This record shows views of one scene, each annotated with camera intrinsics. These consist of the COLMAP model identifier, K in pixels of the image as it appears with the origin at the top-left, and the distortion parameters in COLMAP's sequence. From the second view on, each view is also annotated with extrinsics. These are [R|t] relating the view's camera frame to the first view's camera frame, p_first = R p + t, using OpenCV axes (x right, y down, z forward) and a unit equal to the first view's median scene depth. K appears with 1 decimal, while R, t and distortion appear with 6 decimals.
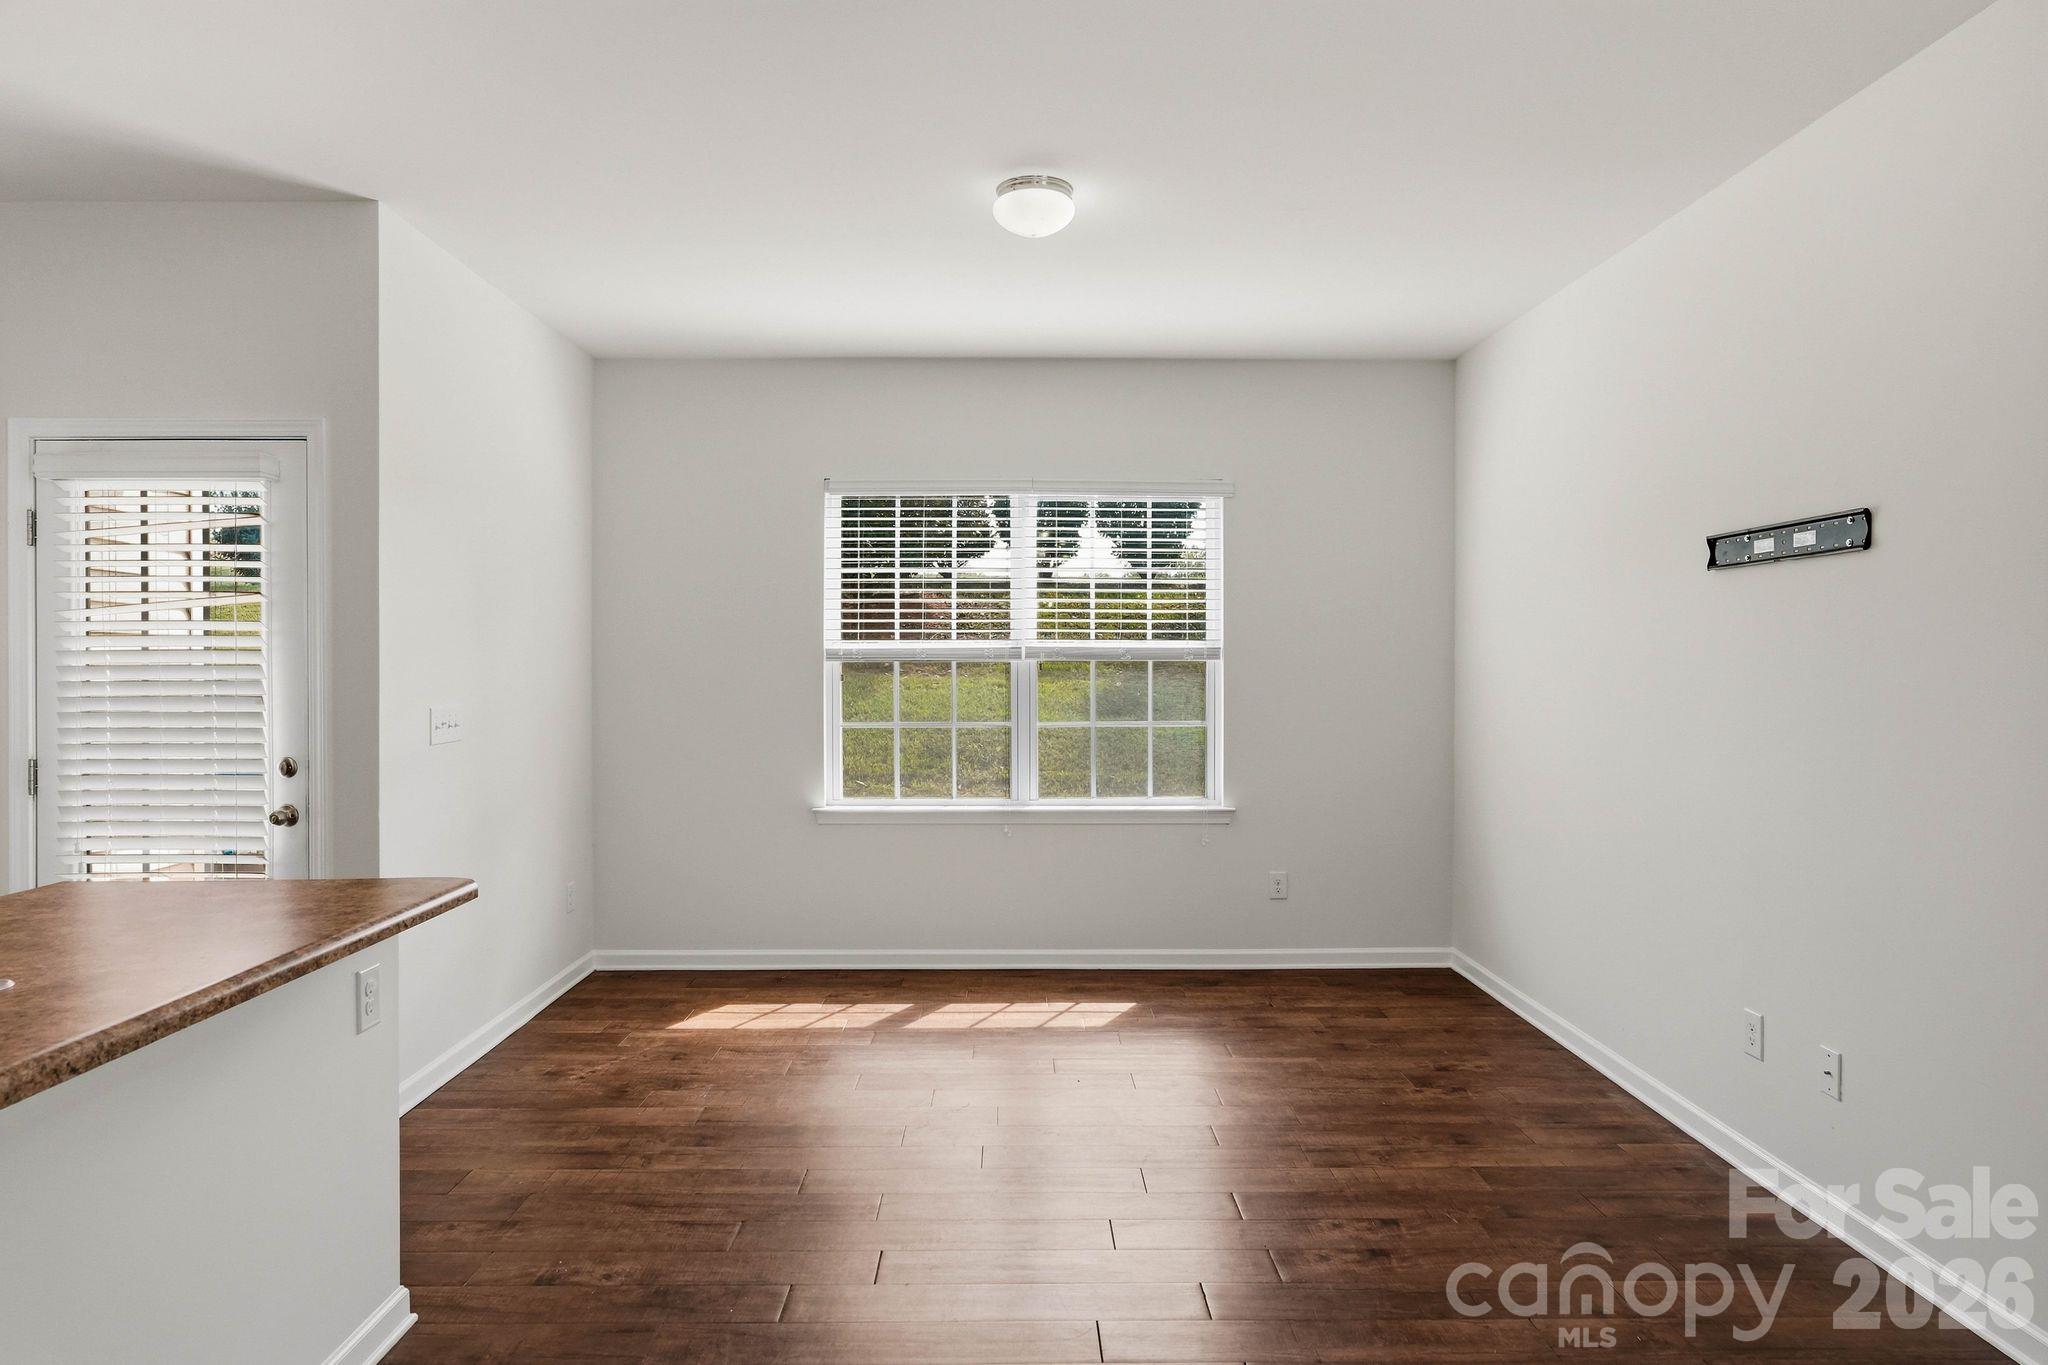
lens RADIAL K [[1193.1, 0, 1014.2], [0, 1193.1, 673.3], [0, 0, 1]] dist [-0.003443, 0.007861]
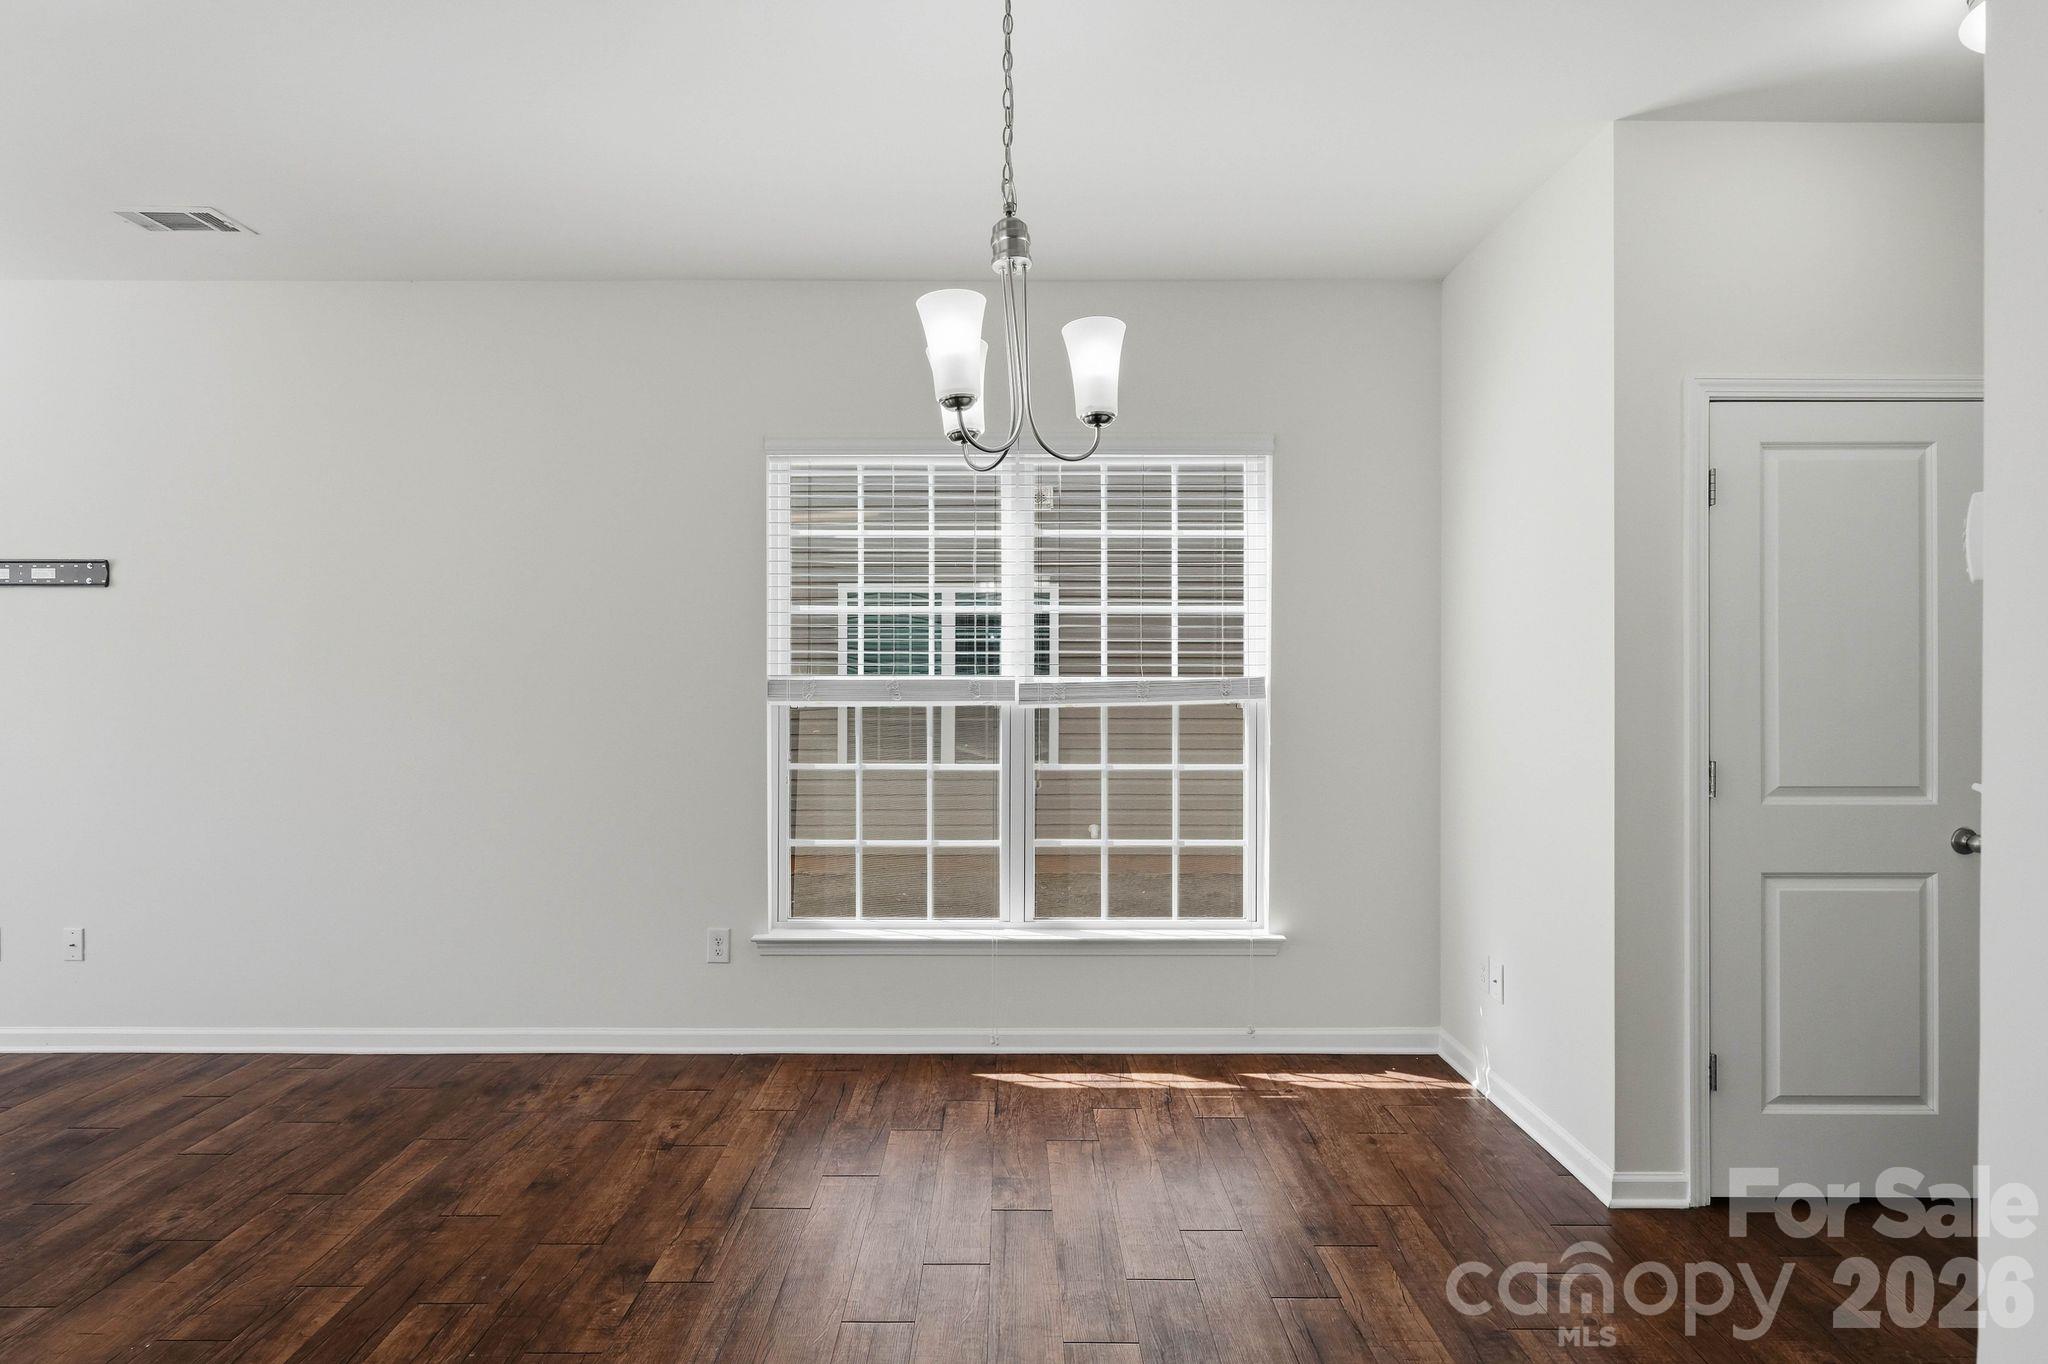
lens RADIAL K [[999.7, 0, 1019.5], [0, 999.7, 695.9], [0, 0, 1]] dist [-0.015373, 0.002874]
pose [[-0.010534, -0.026107, 0.999604, -0.360882], [0.004731, 0.999647, 0.026158, 0.004405], [-0.999933, 0.005005, -0.010407, -0.094039]]
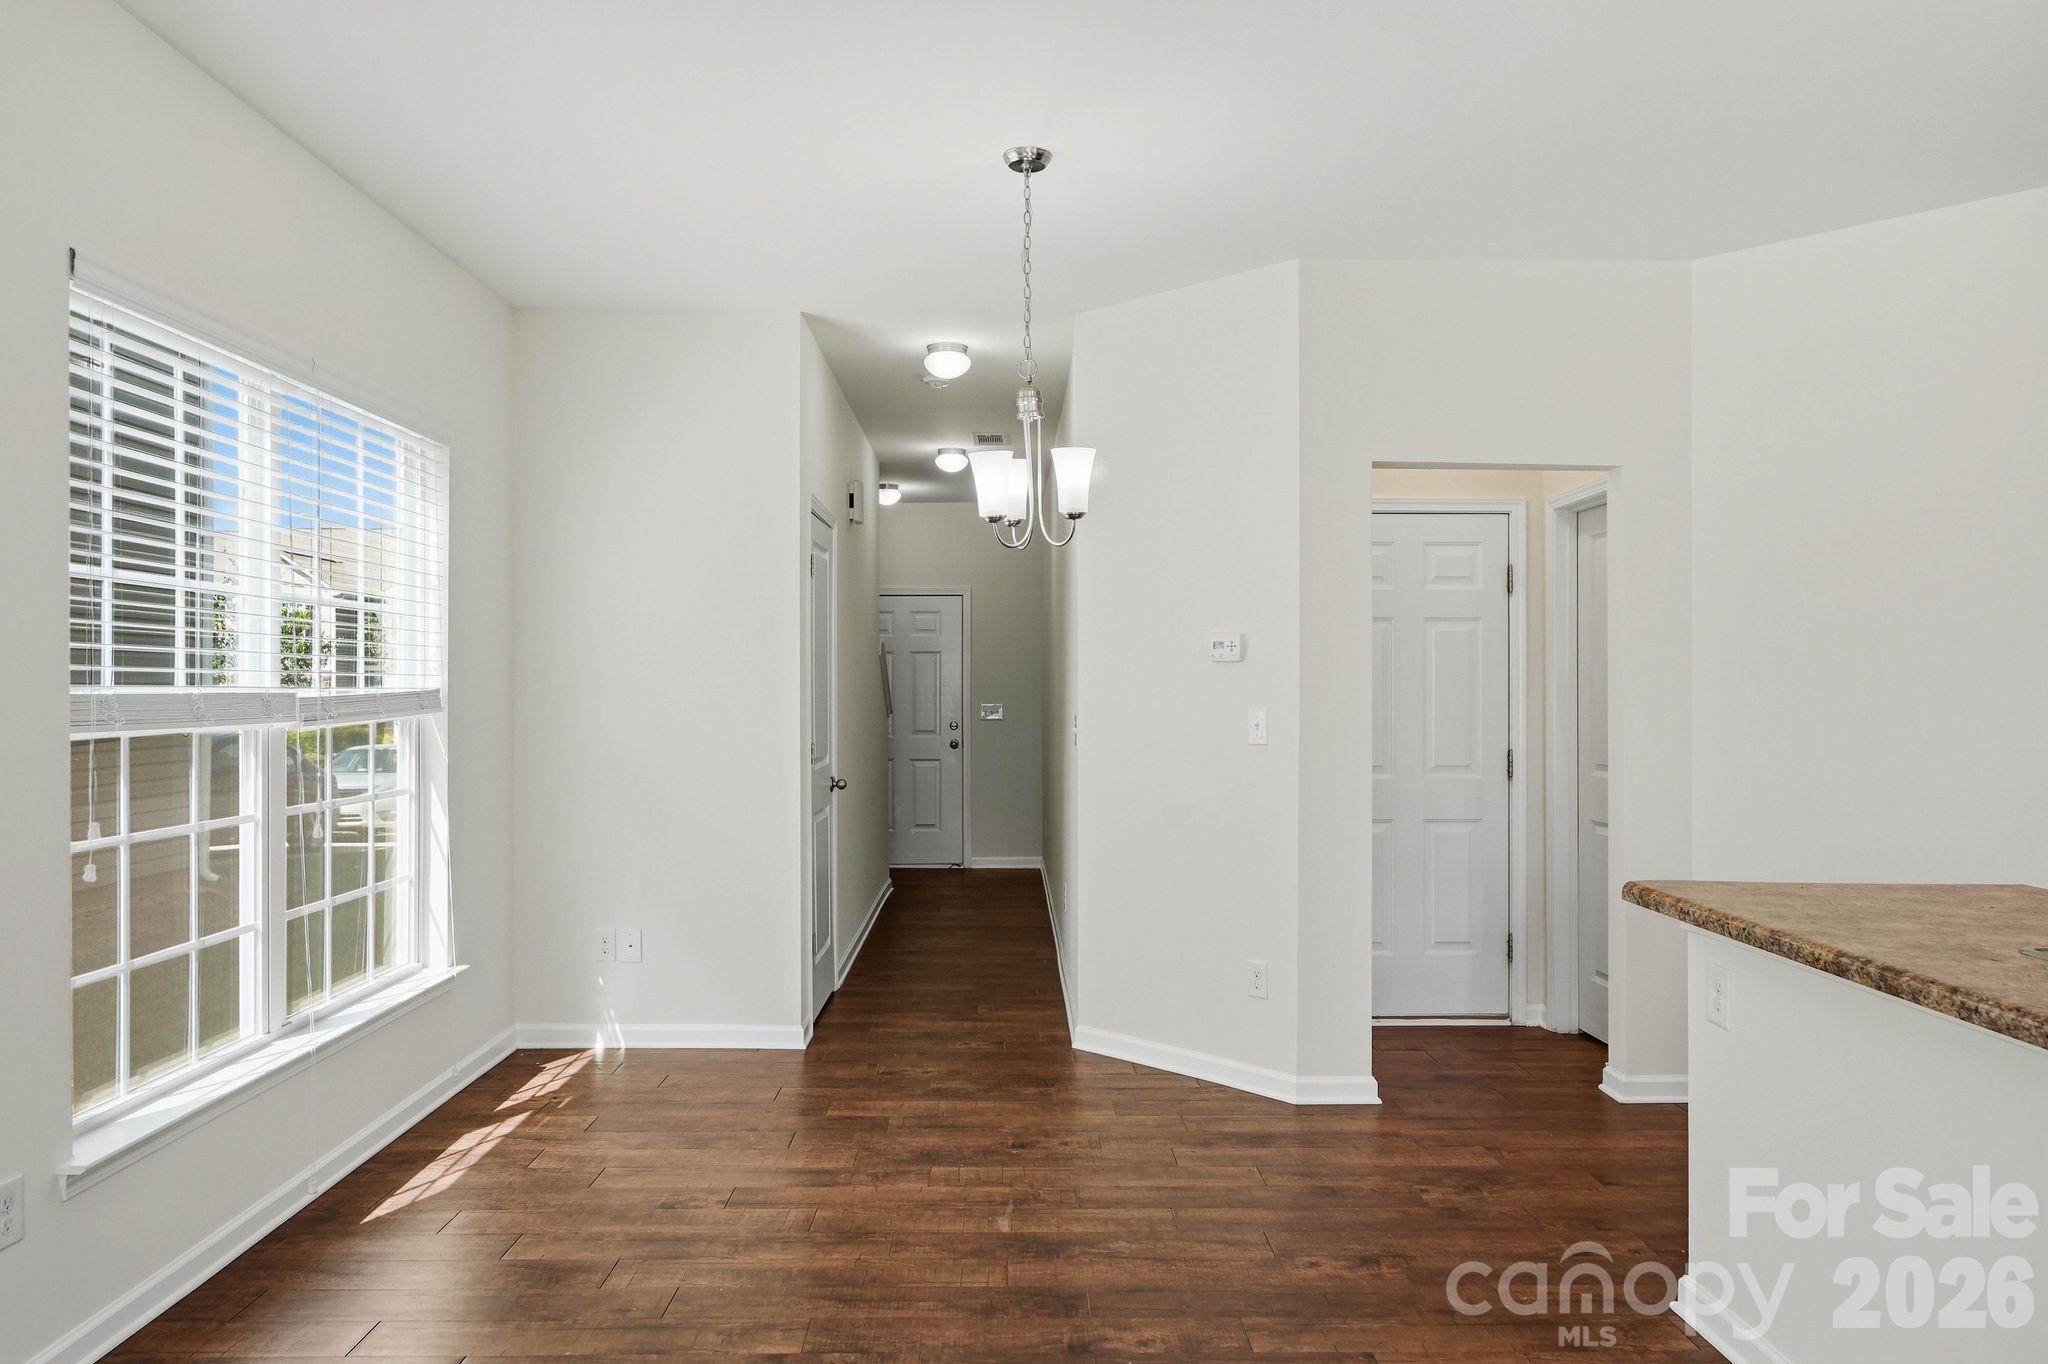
lens RADIAL K [[1338.5, 0, 1006.4], [0, 1338.5, 696.0], [0, 0, 1]] dist [0.021876, -0.006264]
pose [[-0.999992, -0.003238, 0.002506, 0.046076], [-0.003202, 0.999893, 0.014262, 0.002961], [-0.002552, 0.014254, -0.999895, 0.730178]]
